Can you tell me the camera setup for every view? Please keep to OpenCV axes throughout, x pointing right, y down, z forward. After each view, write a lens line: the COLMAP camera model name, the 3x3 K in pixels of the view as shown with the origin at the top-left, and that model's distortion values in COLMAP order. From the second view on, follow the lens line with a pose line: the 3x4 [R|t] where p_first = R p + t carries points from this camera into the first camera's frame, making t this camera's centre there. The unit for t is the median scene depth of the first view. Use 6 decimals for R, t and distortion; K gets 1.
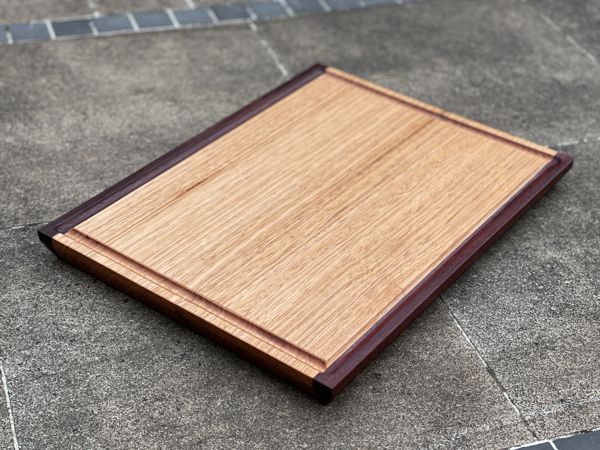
lens RADIAL K [[1115.2, 0, 301.4], [0, 1115.2, 225.2], [0, 0, 1]] dist [0.228163, -0.248506]
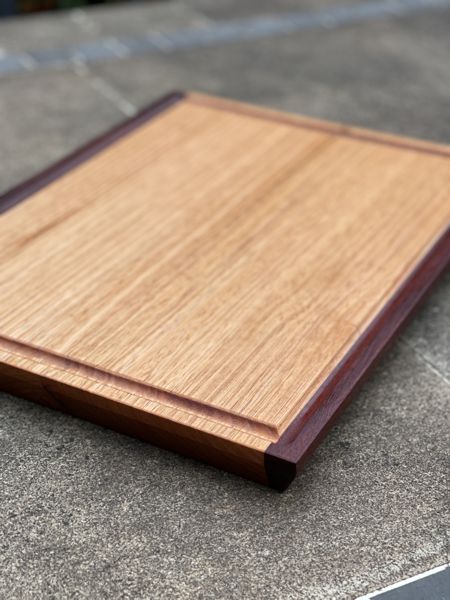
lens RADIAL K [[1122.2, 0, 221.5], [0, 1122.2, 300.8], [0, 0, 1]] dist [0.215739, -0.297562]
pose [[0.989182, -0.097227, 0.109845, -0.065589], [0.105057, 0.992146, -0.067886, 0.073167], [-0.102382, 0.078692, 0.991628, 0.263071]]
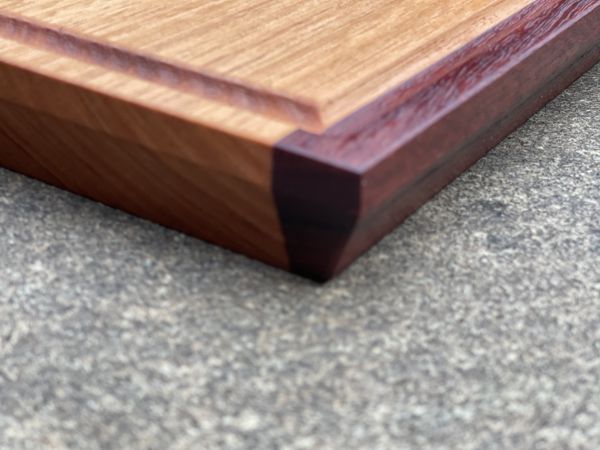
lens RADIAL K [[1161.5, 0, 308.2], [0, 1161.5, 226.1], [0, 0, 1]] dist [0.099528, 0.052760]
pose [[0.995075, -0.022833, 0.096463, -0.004990], [0.035177, 0.991115, -0.128269, 0.150386], [-0.092677, 0.131030, 0.987037, 0.619852]]
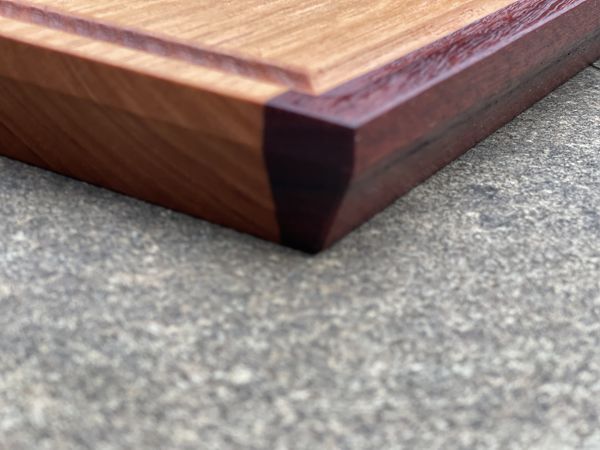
lens RADIAL K [[1159.1, 0, 312.2], [0, 1159.1, 223.8], [0, 0, 1]] dist [0.070829, 0.314928]
pose [[0.992377, -0.017280, 0.122020, -0.007539], [0.040583, 0.980717, -0.191172, 0.167946], [-0.116364, 0.194667, 0.973943, 0.628669]]
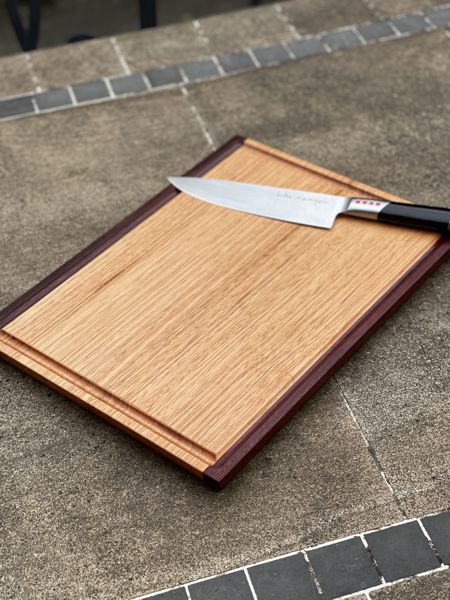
lens RADIAL K [[1113.1, 0, 225.0], [0, 1113.1, 300.0], [0, 0, 1]] dist [0.200636, 0.139663]
pose [[0.992980, -0.049861, -0.107260, 0.131442], [0.061291, 0.992471, 0.106044, -0.124212], [0.101165, -0.111874, 0.988560, -0.073123]]
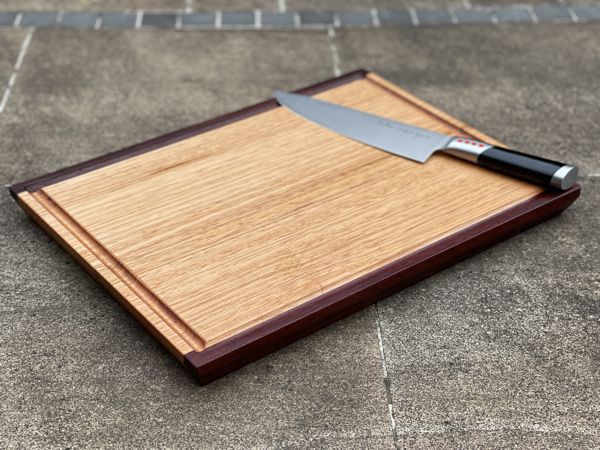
lens RADIAL K [[1115.2, 0, 301.4], [0, 1115.2, 225.2], [0, 0, 1]] dist [0.228163, -0.248506]
pose [[0.957898, 0.124141, -0.258883, 0.285253], [-0.134699, 0.990611, -0.023379, 0.026496], [0.253550, 0.057266, 0.965626, 0.053580]]
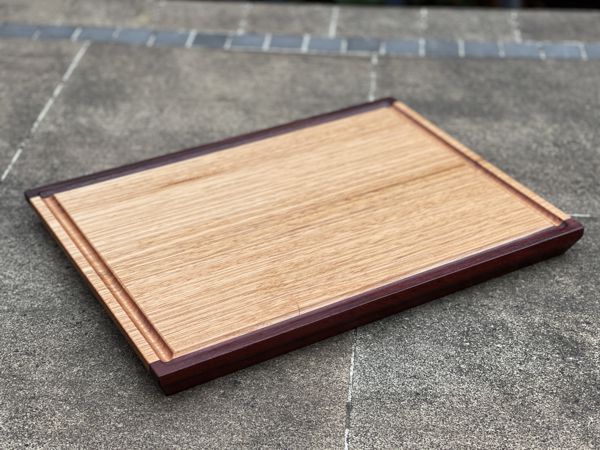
lens RADIAL K [[1113.1, 0, 305.1], [0, 1113.1, 225.5], [0, 0, 1]] dist [0.200636, 0.139663]
pose [[0.914647, 0.179833, -0.362052, 0.392093], [-0.202936, 0.978834, -0.026482, 0.010443], [0.349627, 0.097695, 0.931782, 0.077145]]
